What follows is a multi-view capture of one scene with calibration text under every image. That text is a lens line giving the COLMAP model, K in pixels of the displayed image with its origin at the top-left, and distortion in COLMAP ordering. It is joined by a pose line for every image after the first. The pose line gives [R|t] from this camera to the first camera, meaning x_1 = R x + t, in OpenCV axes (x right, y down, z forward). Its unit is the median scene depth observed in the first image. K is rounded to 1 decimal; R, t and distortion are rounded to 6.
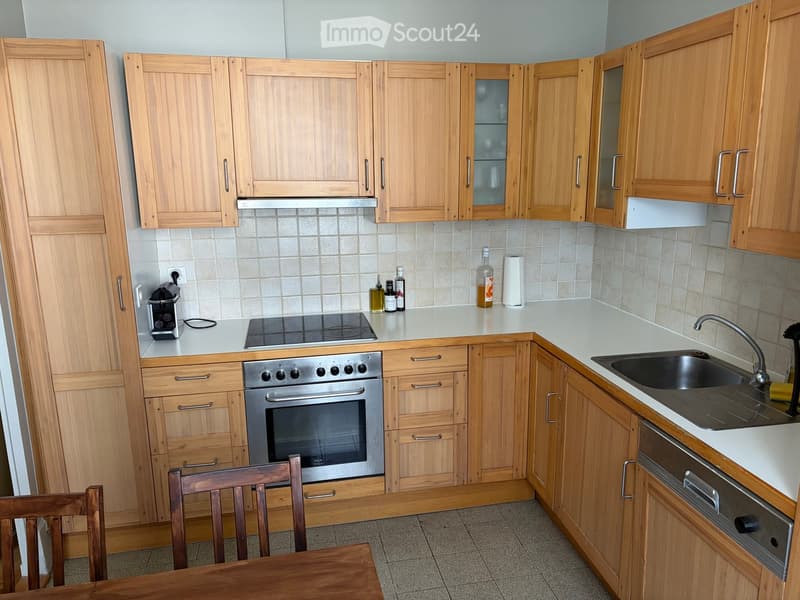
lens RADIAL K [[605.9, 0, 400.0], [0, 605.9, 300.0], [0, 0, 1]] dist [0.062503, -0.071393]
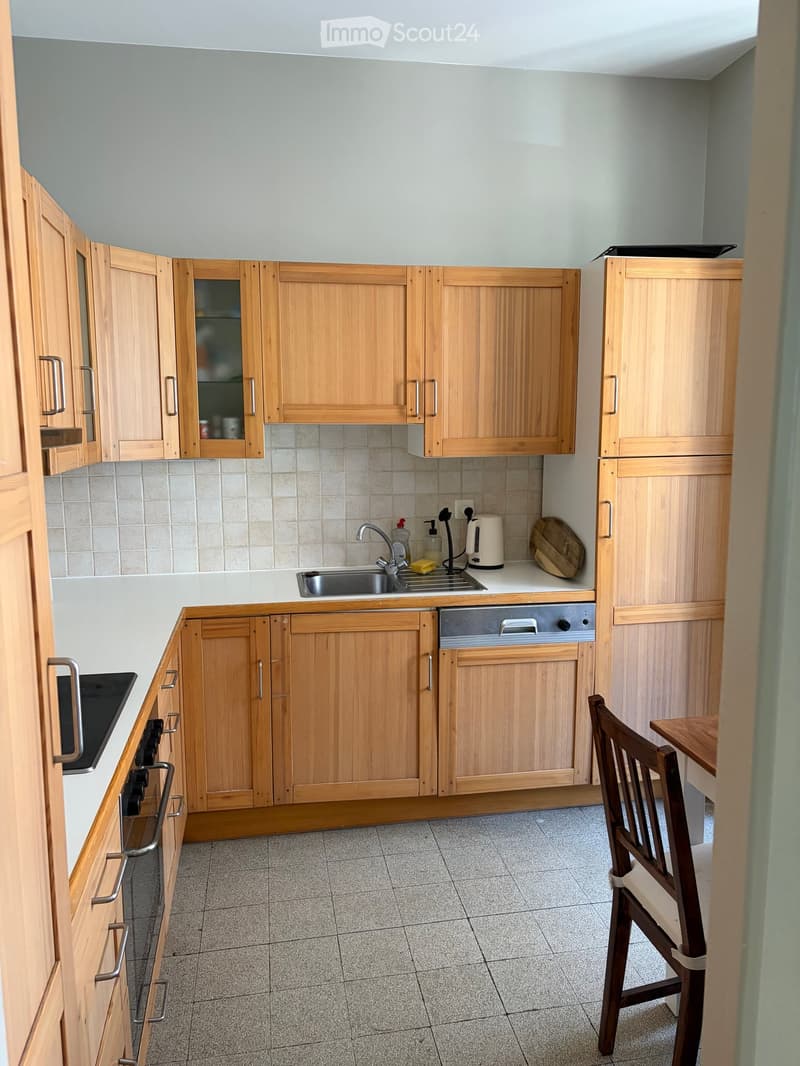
lens RADIAL K [[807.4, 0, 400.0], [0, 807.4, 533.0], [0, 0, 1]] dist [0.062503, -0.071393]
pose [[0.014850, -0.129314, 0.991493, -0.924353], [0.220714, 0.967566, 0.122888, -0.122512], [-0.975225, 0.217012, 0.042910, 0.840295]]
